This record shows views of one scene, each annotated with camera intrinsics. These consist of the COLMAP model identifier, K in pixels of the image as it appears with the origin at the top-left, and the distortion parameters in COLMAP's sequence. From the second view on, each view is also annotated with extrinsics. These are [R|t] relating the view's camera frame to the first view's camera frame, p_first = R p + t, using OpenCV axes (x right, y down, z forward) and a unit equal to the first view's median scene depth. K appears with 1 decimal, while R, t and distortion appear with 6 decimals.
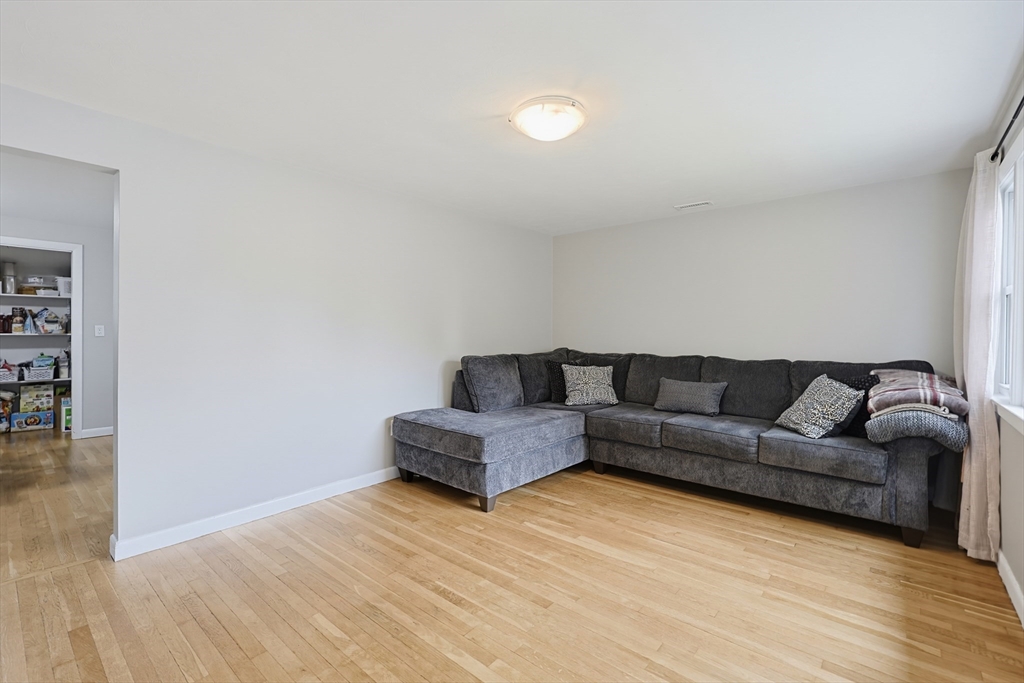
lens RADIAL K [[442.5, 0, 510.4], [0, 442.5, 335.4], [0, 0, 1]] dist [-0.000274, -0.000441]
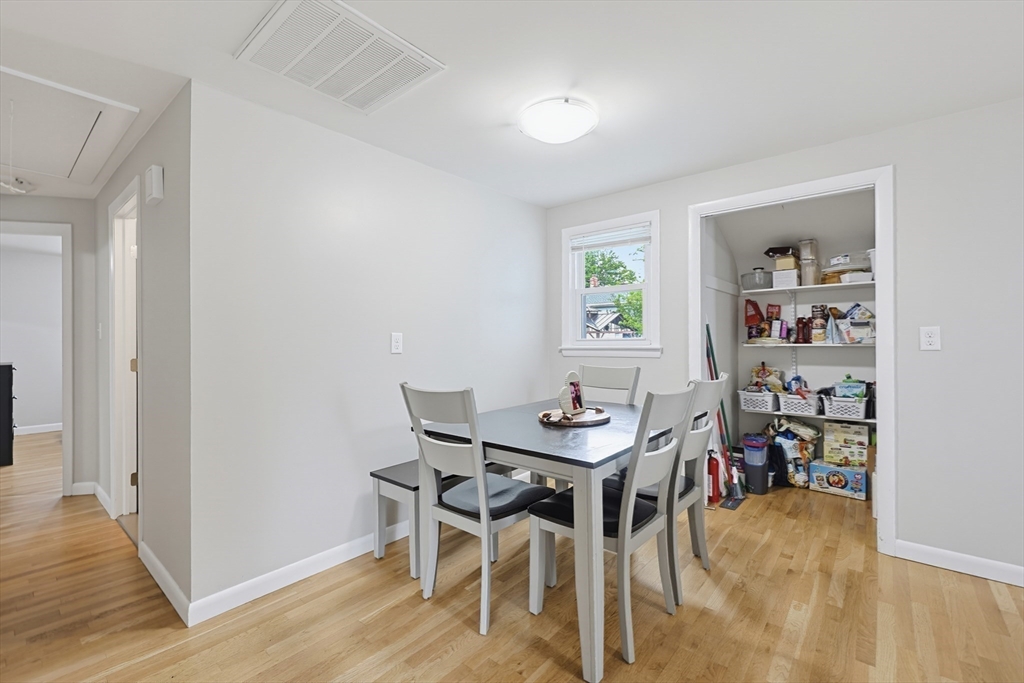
lens RADIAL K [[442.5, 0, 508.6], [0, 442.5, 337.2], [0, 0, 1]] dist [-0.000274, -0.000441]
pose [[0.002521, -0.013743, -0.999902, -0.437676], [-0.002560, 0.999902, -0.013750, -0.003434], [0.999994, 0.002594, 0.002485, 0.521557]]
